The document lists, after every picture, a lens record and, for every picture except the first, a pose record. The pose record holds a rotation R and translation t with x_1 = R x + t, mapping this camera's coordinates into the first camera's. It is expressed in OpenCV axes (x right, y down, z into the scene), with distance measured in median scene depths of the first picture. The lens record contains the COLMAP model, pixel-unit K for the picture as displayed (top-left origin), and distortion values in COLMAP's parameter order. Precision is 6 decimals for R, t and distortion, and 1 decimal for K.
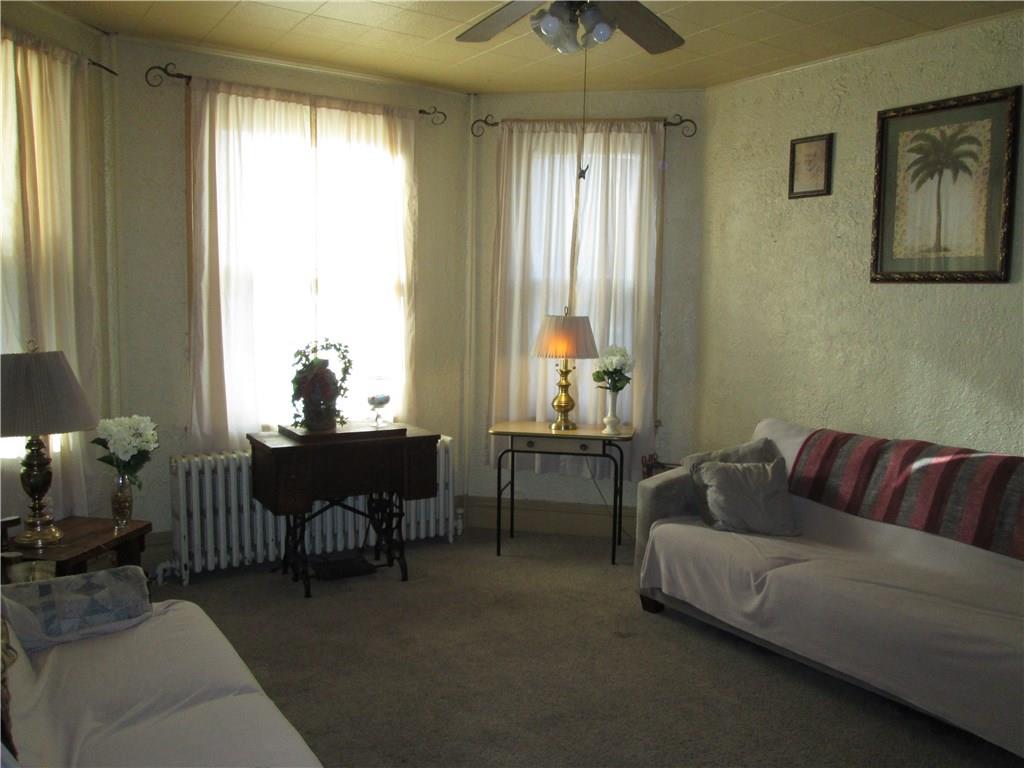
lens RADIAL K [[850.3, 0, 517.1], [0, 850.3, 379.5], [0, 0, 1]] dist [-0.032565, 0.024817]
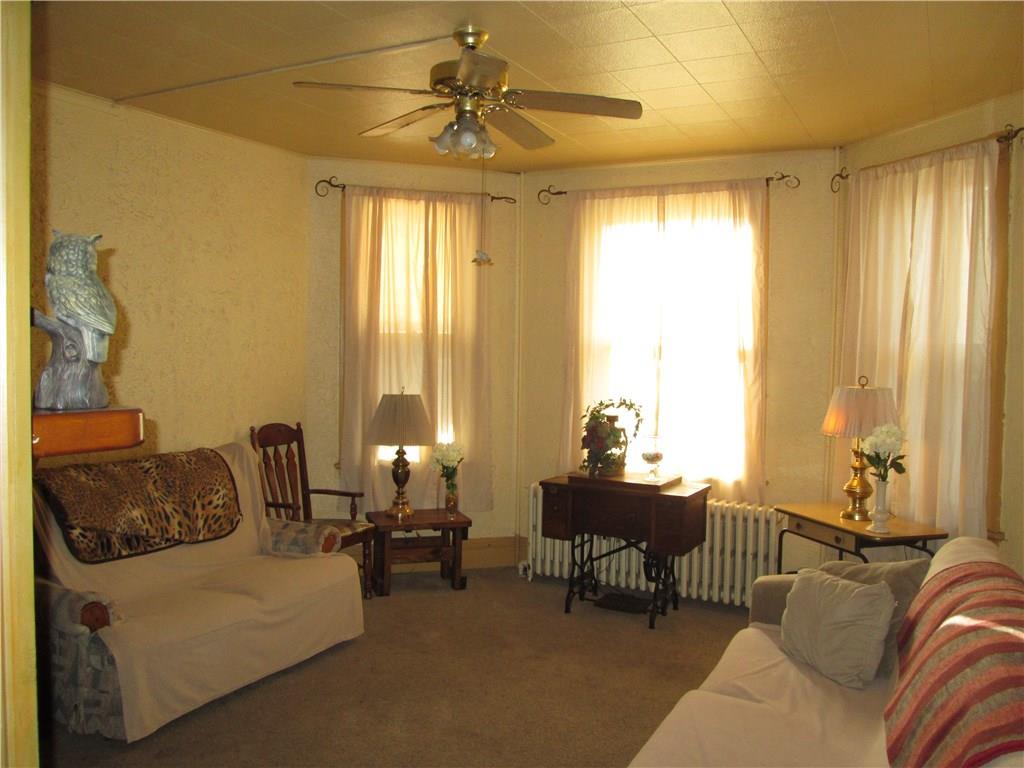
lens RADIAL K [[850.3, 0, 517.0], [0, 850.3, 384.6], [0, 0, 1]] dist [-0.032565, 0.024817]
pose [[0.489040, 0.034527, -0.871578, 0.658948], [-0.093817, 0.995502, -0.013204, -0.034701], [0.867201, 0.088226, 0.490079, 0.288166]]
